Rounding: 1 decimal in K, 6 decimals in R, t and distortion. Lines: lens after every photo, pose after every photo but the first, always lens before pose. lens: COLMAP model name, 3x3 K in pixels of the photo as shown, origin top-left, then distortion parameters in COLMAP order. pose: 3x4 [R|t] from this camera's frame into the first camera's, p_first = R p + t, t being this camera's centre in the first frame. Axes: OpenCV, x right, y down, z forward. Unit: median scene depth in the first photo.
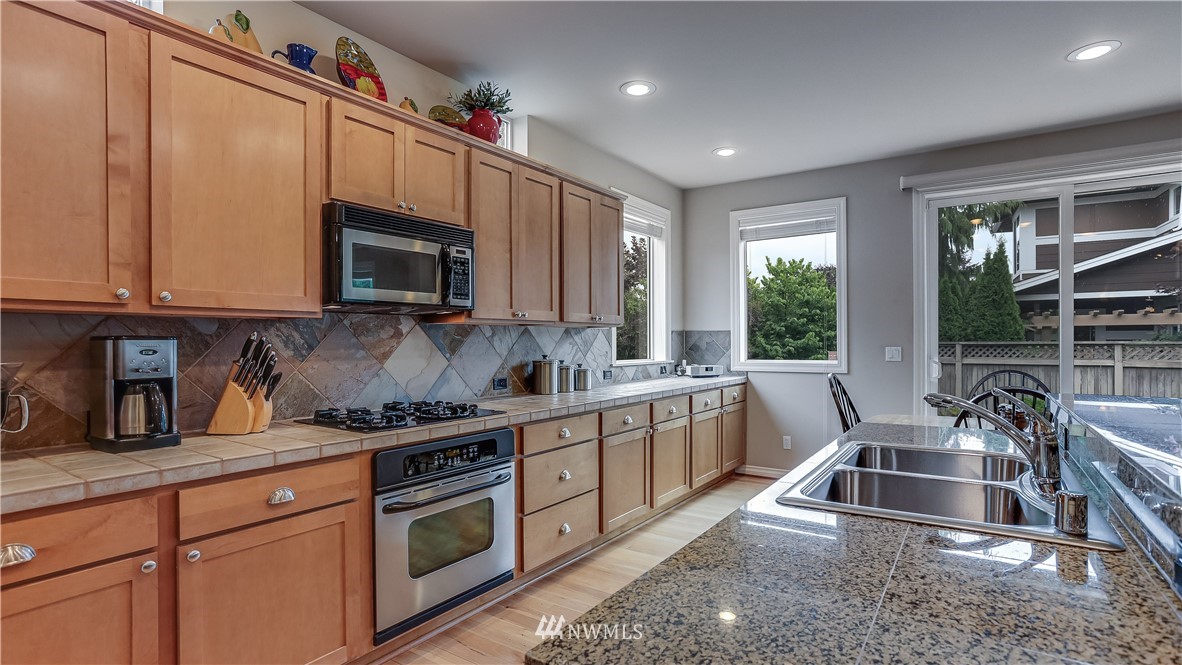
lens RADIAL K [[578.5, 0, 599.3], [0, 578.5, 342.1], [0, 0, 1]] dist [-0.004455, 0.025878]
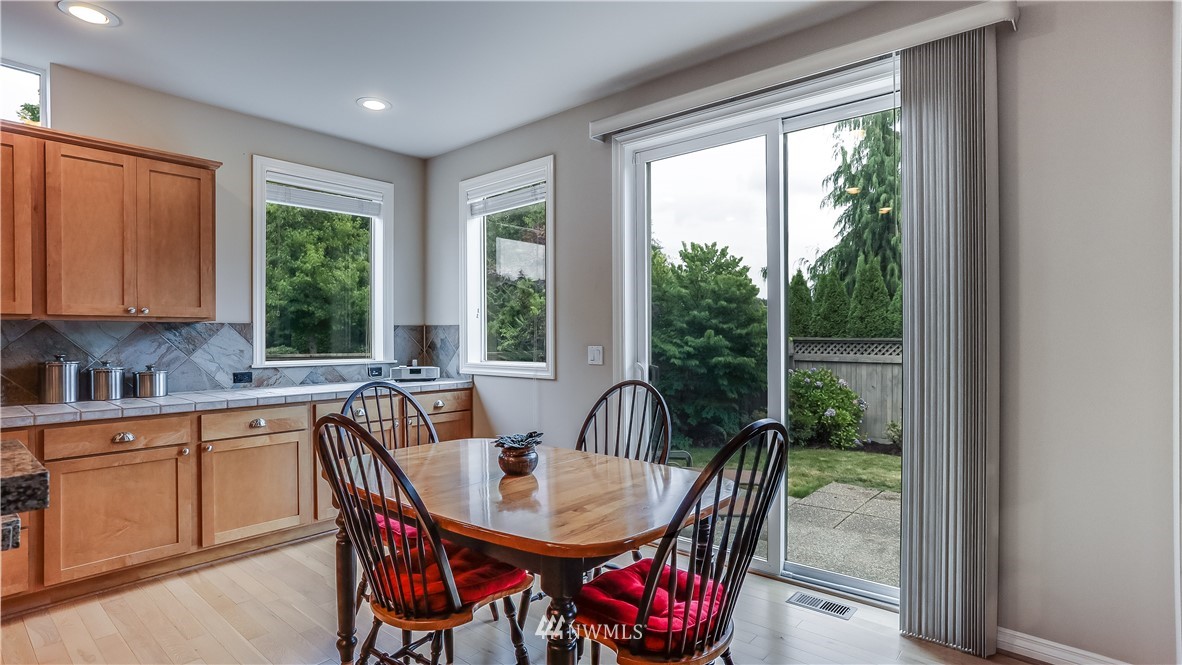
lens RADIAL K [[577.0, 0, 560.2], [0, 577.0, 337.4], [0, 0, 1]] dist [0.000218, 0.000057]
pose [[0.987204, 0.001588, -0.159455, 0.858999], [-0.001484, 0.999999, 0.000776, -0.005413], [0.159456, -0.000530, 0.987205, 0.349236]]
